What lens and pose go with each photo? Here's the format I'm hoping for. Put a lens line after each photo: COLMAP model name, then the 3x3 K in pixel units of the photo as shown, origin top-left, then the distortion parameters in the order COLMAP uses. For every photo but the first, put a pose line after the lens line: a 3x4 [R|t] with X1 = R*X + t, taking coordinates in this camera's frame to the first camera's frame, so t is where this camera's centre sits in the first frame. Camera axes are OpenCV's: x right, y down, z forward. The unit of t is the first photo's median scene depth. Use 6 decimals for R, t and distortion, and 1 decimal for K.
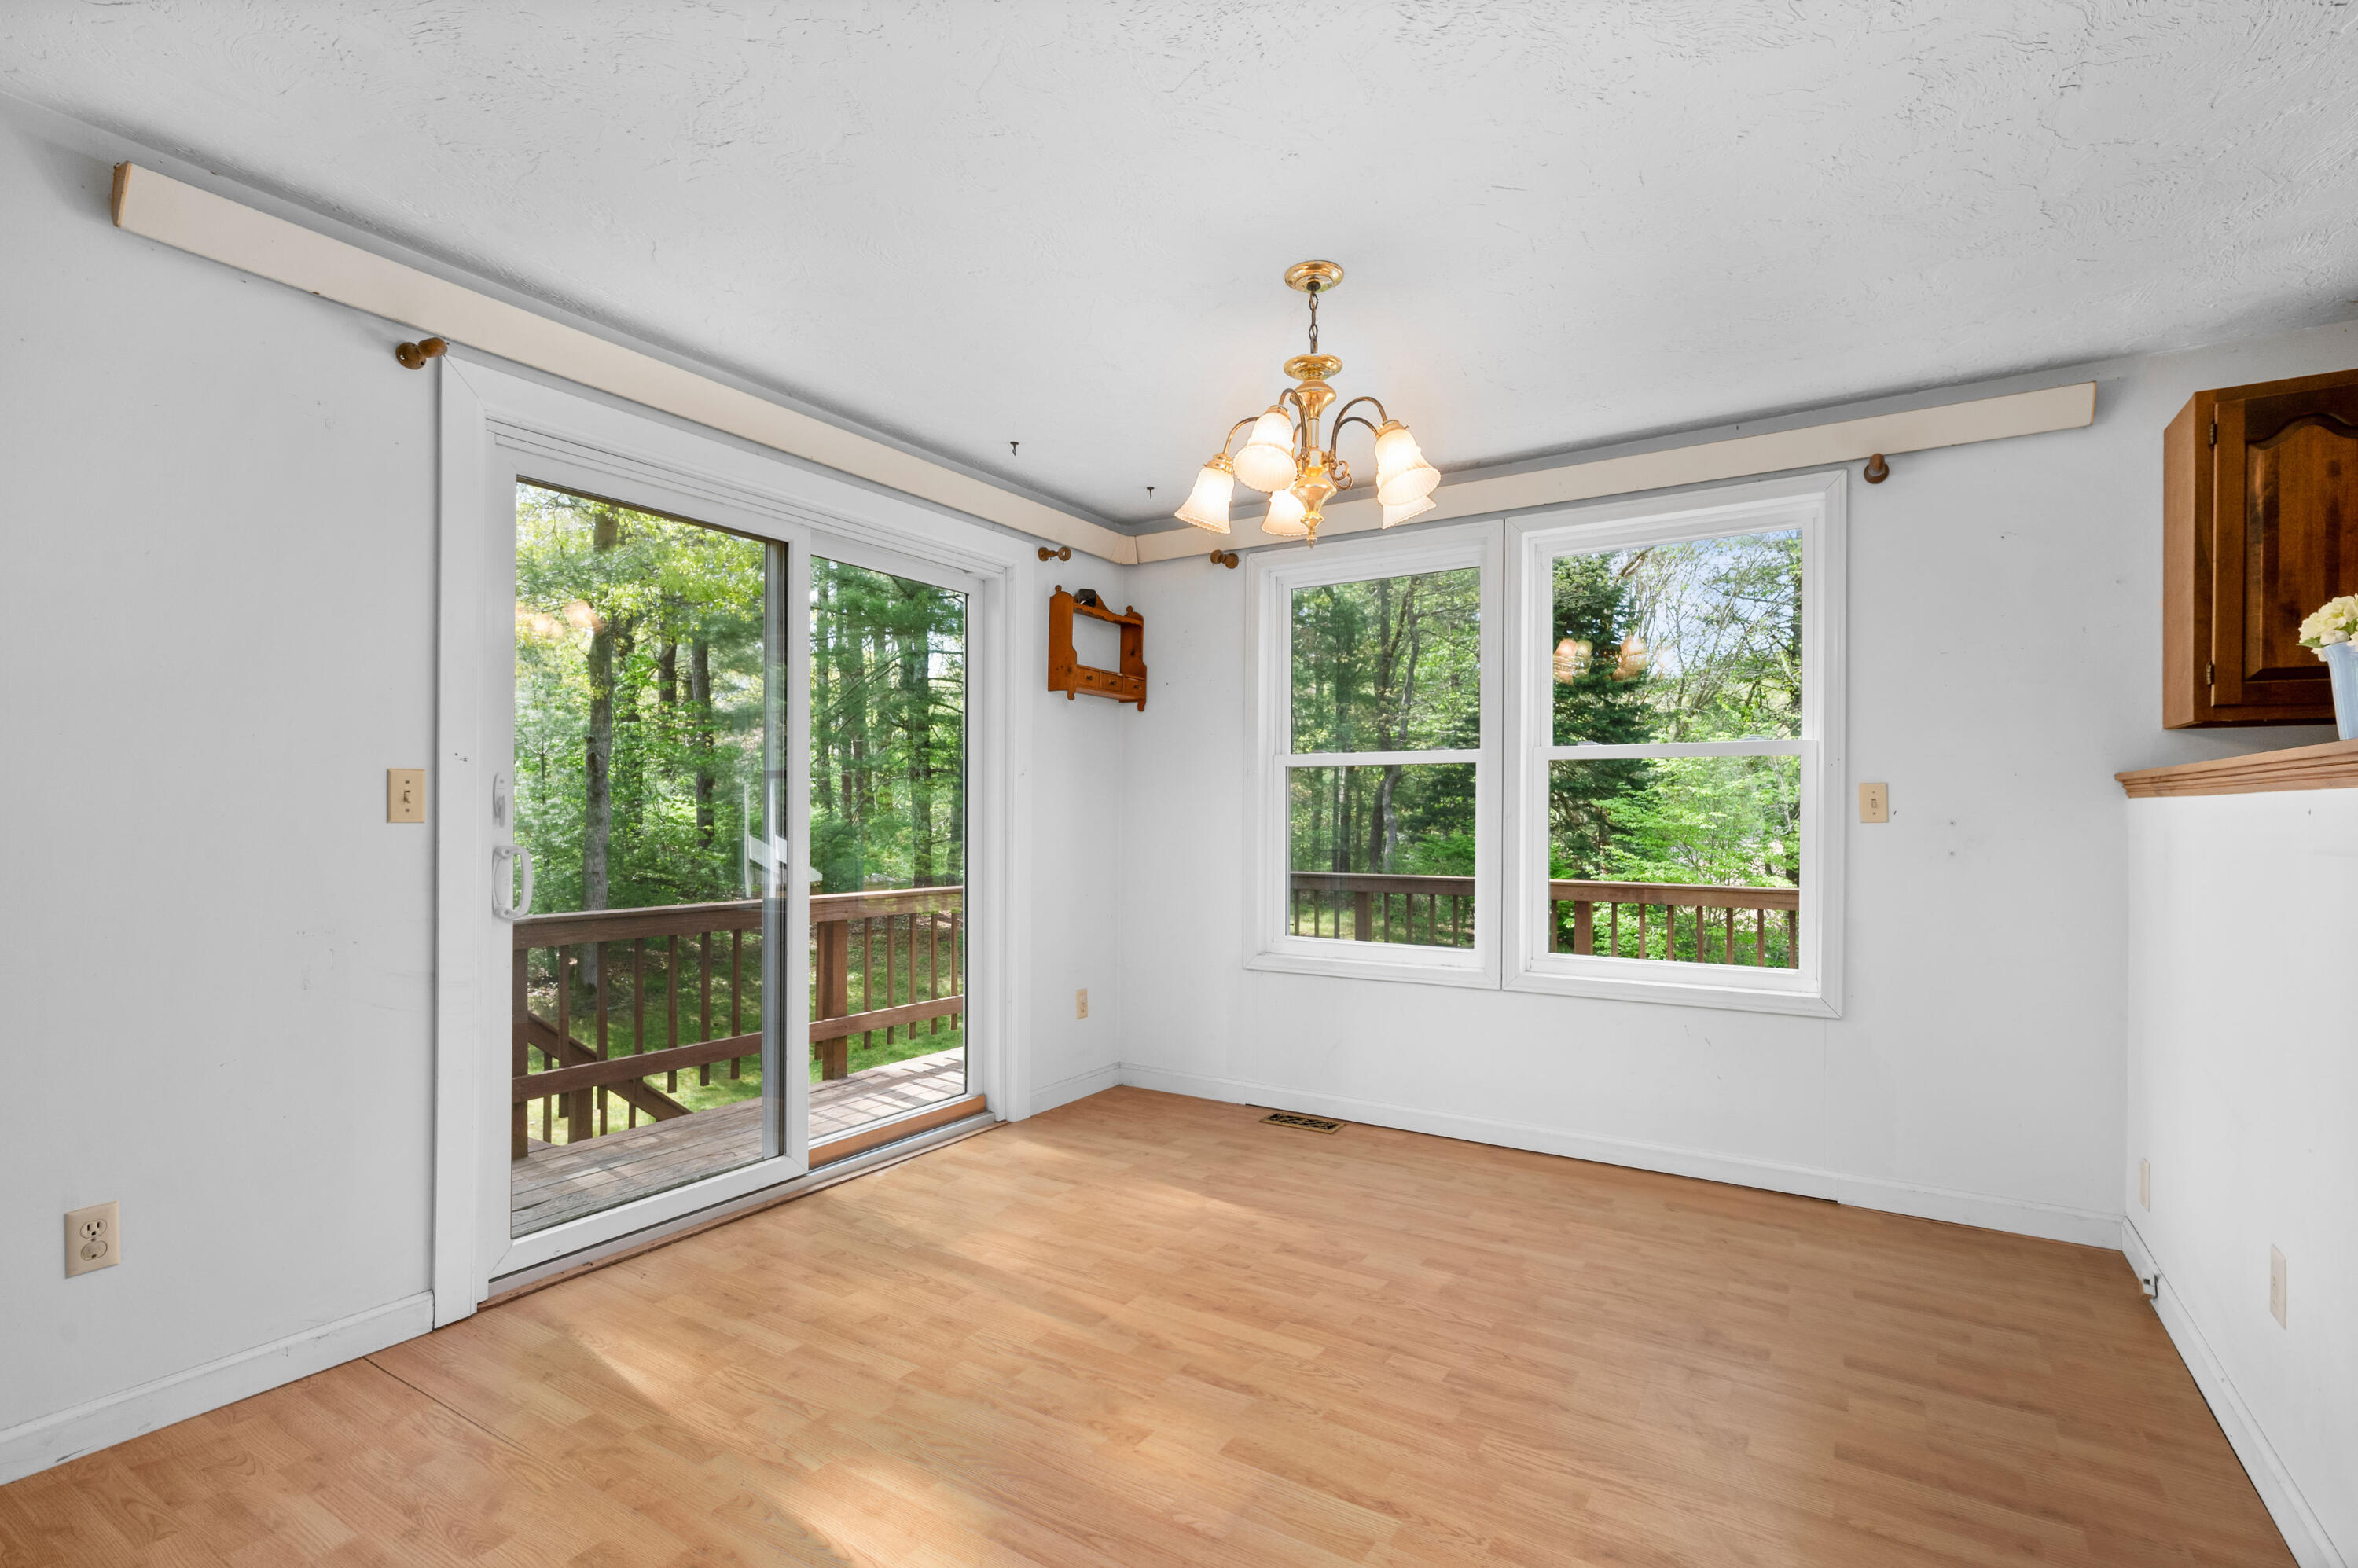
lens RADIAL K [[1088.1, 0, 1175.6], [0, 1088.1, 798.5], [0, 0, 1]] dist [0.002765, -0.000117]
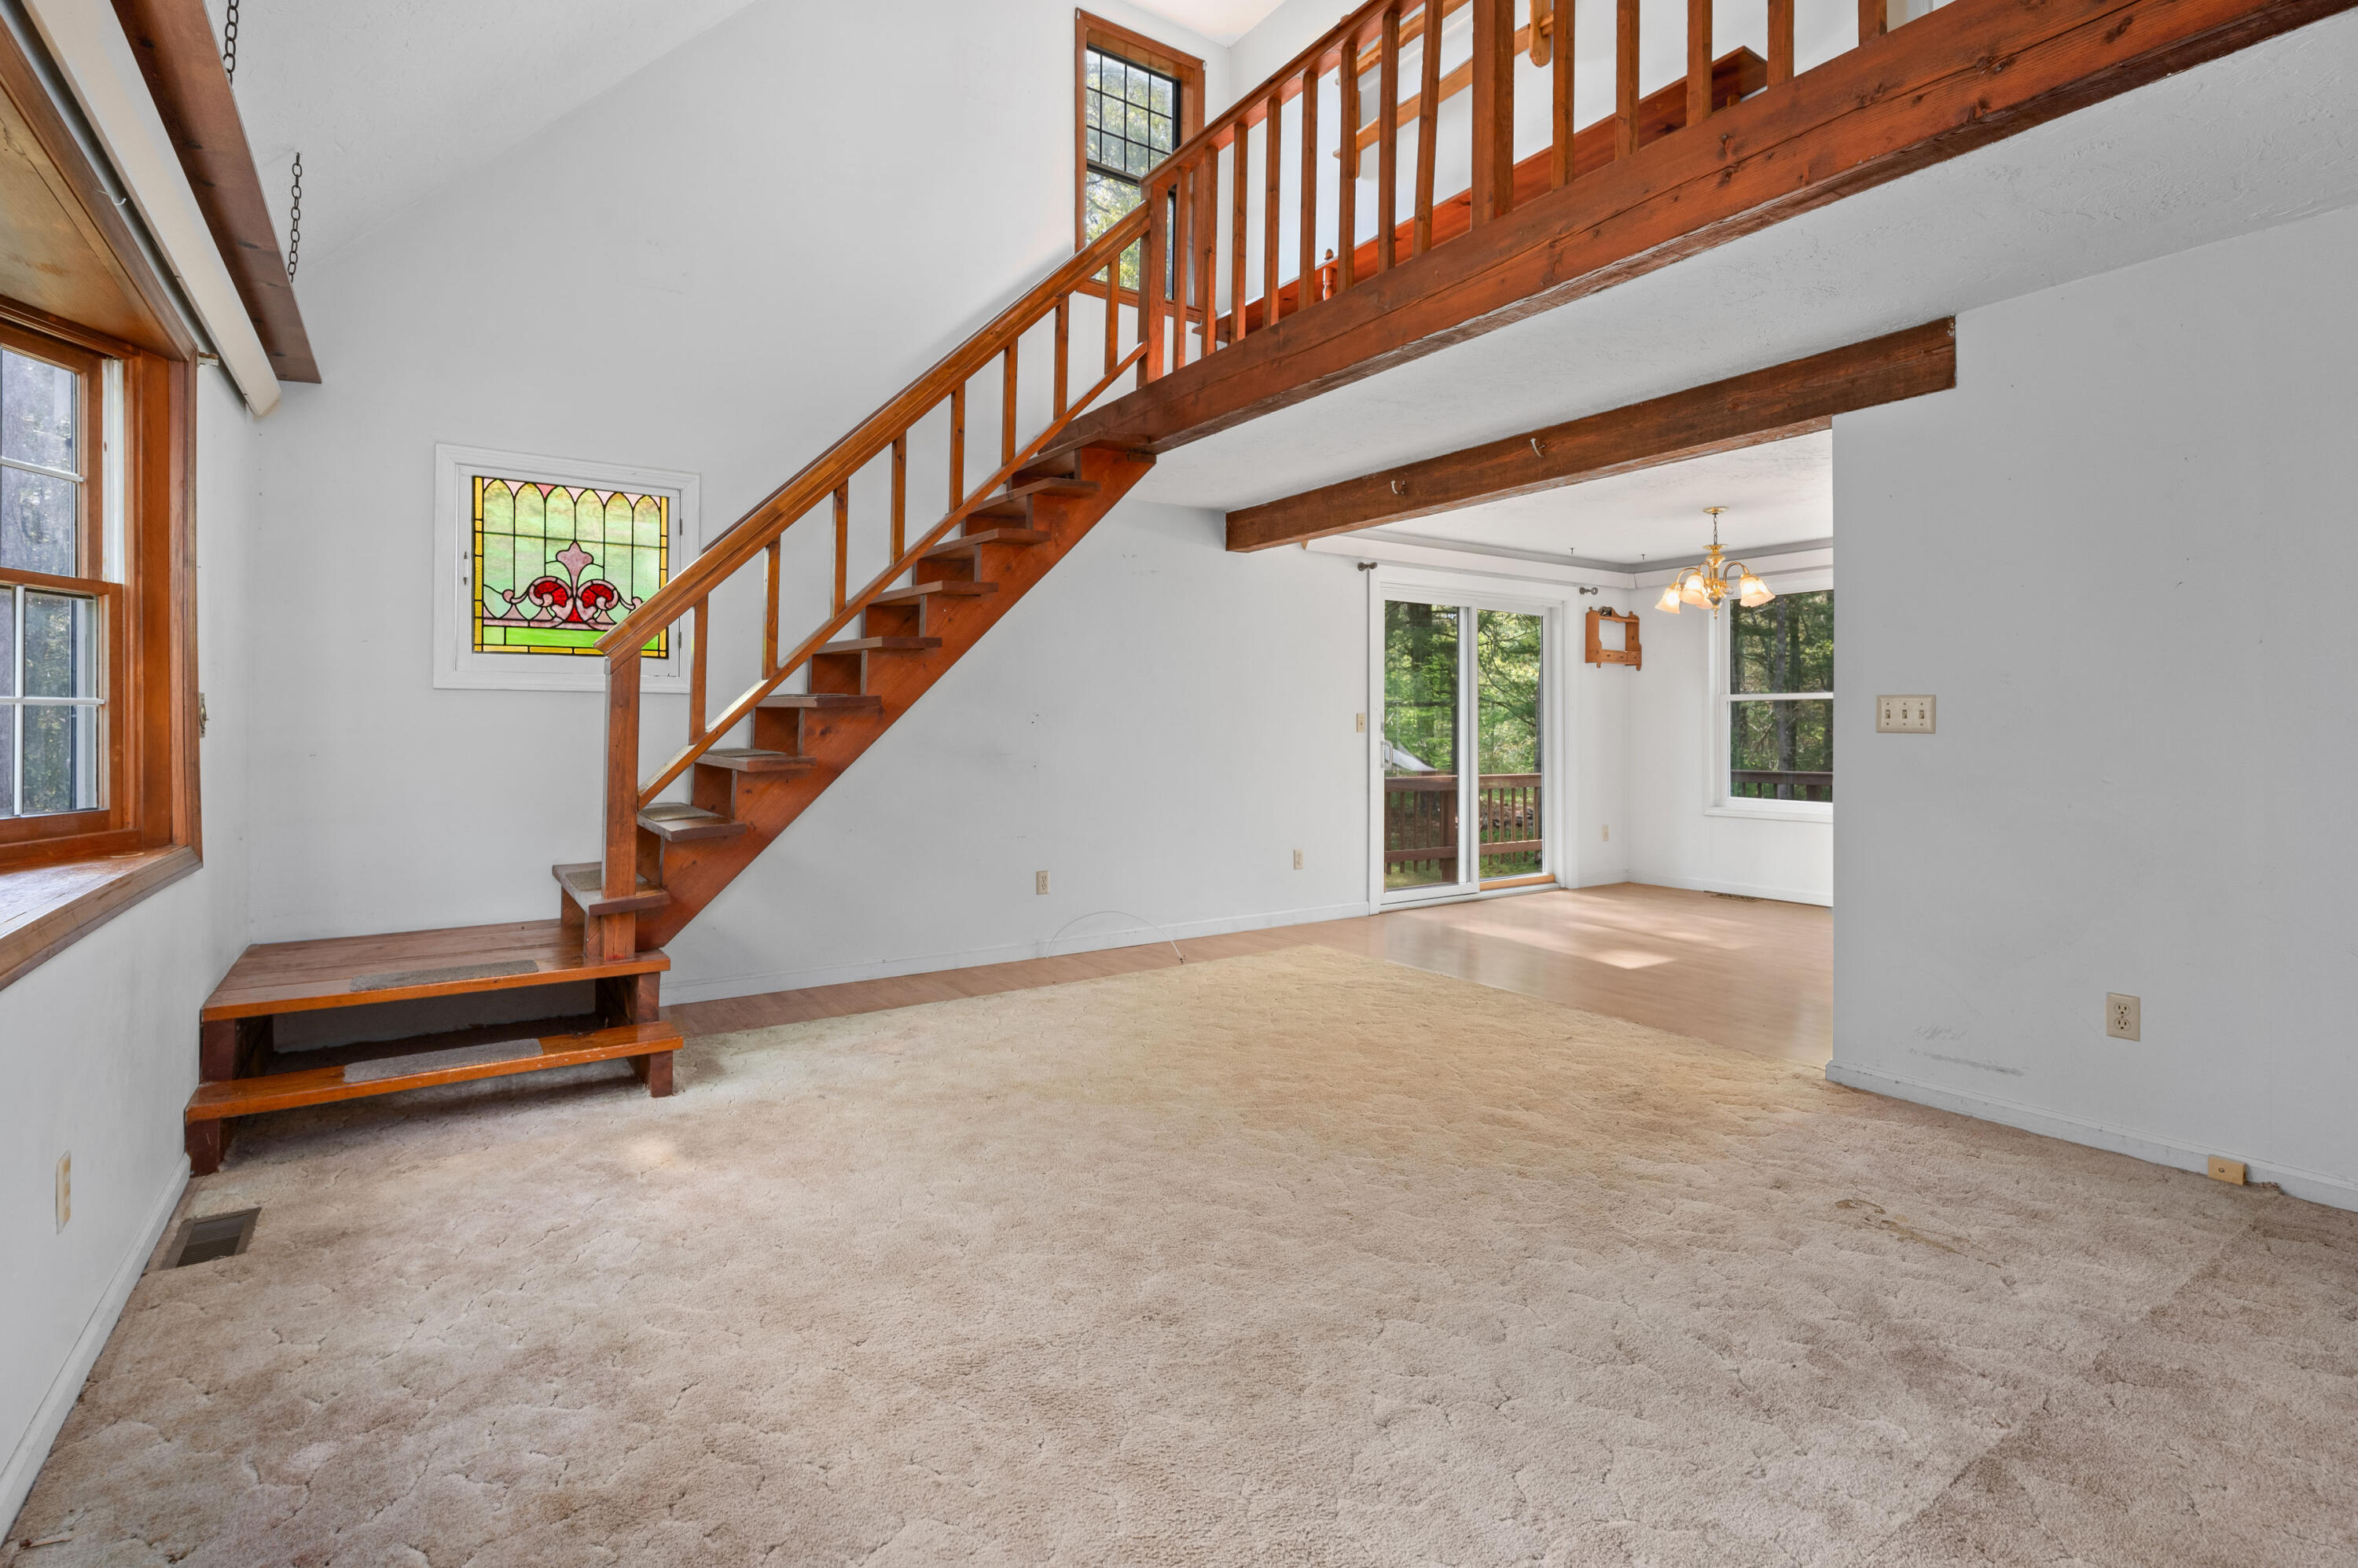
lens RADIAL K [[1088.1, 0, 1213.8], [0, 1088.1, 720.6], [0, 0, 1]] dist [0.002765, -0.000117]
pose [[0.921766, -0.006377, -0.387693, 0.018721], [0.008350, 0.999959, 0.003406, -0.011631], [0.387656, -0.006377, 0.921782, -0.959011]]
